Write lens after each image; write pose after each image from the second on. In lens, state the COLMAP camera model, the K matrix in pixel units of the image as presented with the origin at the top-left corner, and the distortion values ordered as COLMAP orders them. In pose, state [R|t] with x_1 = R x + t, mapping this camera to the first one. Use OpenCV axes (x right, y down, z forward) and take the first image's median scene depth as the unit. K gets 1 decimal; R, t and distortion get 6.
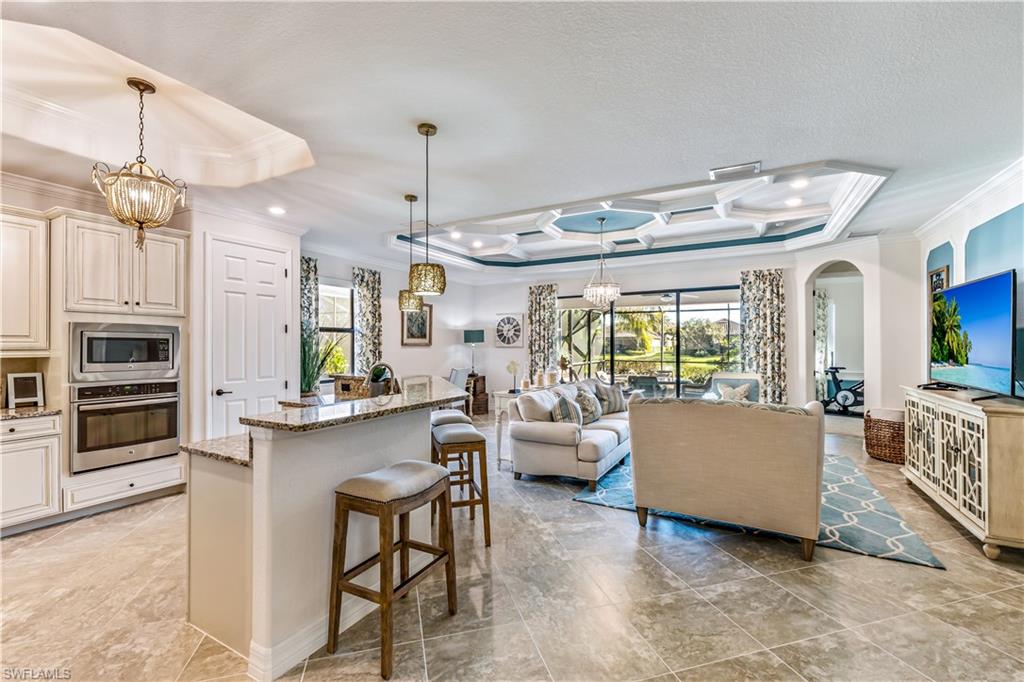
lens RADIAL K [[429.9, 0, 512.6], [0, 429.9, 342.7], [0, 0, 1]] dist [-0.003183, -0.000091]
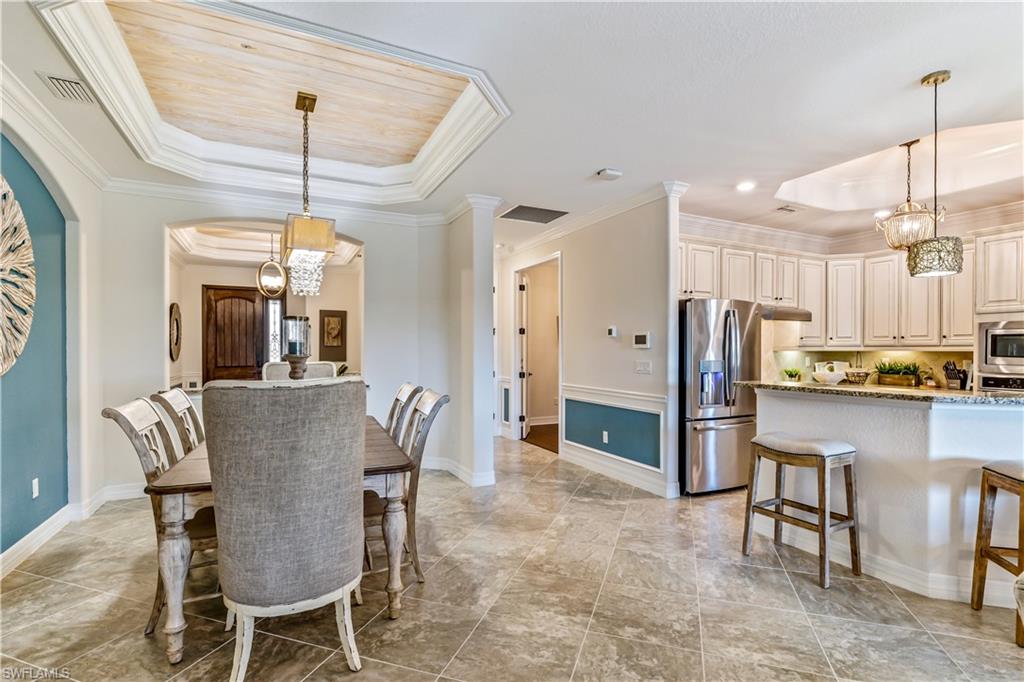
lens RADIAL K [[483.4, 0, 512.0], [0, 483.4, 353.3], [0, 0, 1]] dist [-0.007522, 0.000347]
pose [[-0.572883, 0.007297, -0.819605, 0.431693], [0.002668, 0.999972, 0.007039, 0.013084], [0.819633, 0.001846, -0.572886, 0.353326]]
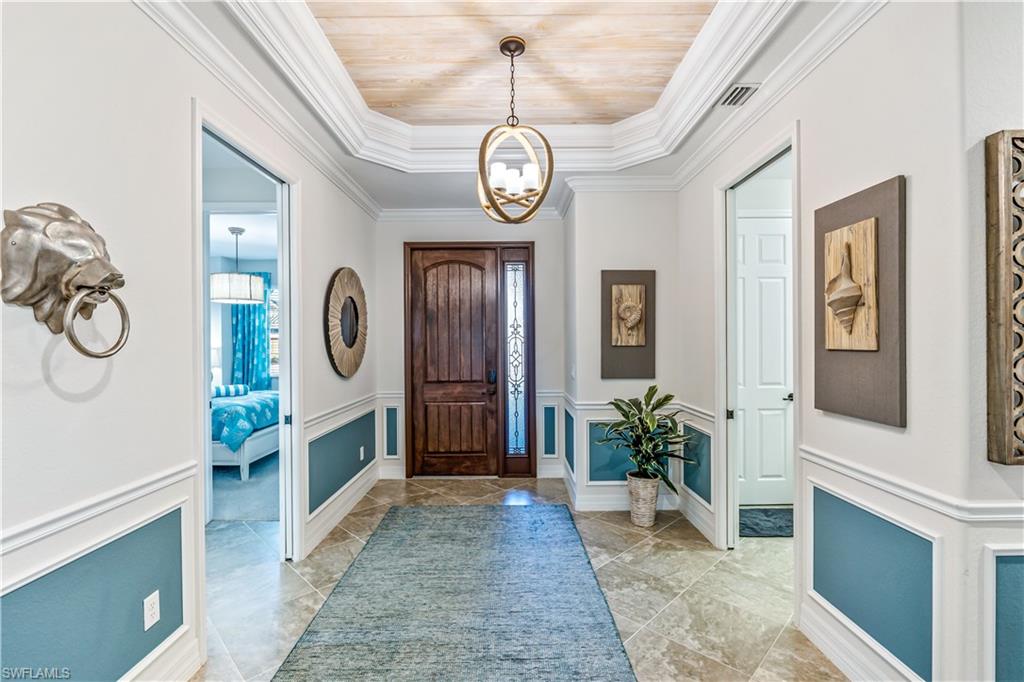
lens RADIAL K [[440.4, 0, 501.3], [0, 440.4, 341.0], [0, 0, 1]] dist [-0.000467, -0.000054]
pose [[-0.870416, 0.009801, -0.492220, 0.060700], [0.012592, 0.999918, -0.002356, -0.005291], [0.492156, -0.008249, -0.870468, -0.382650]]
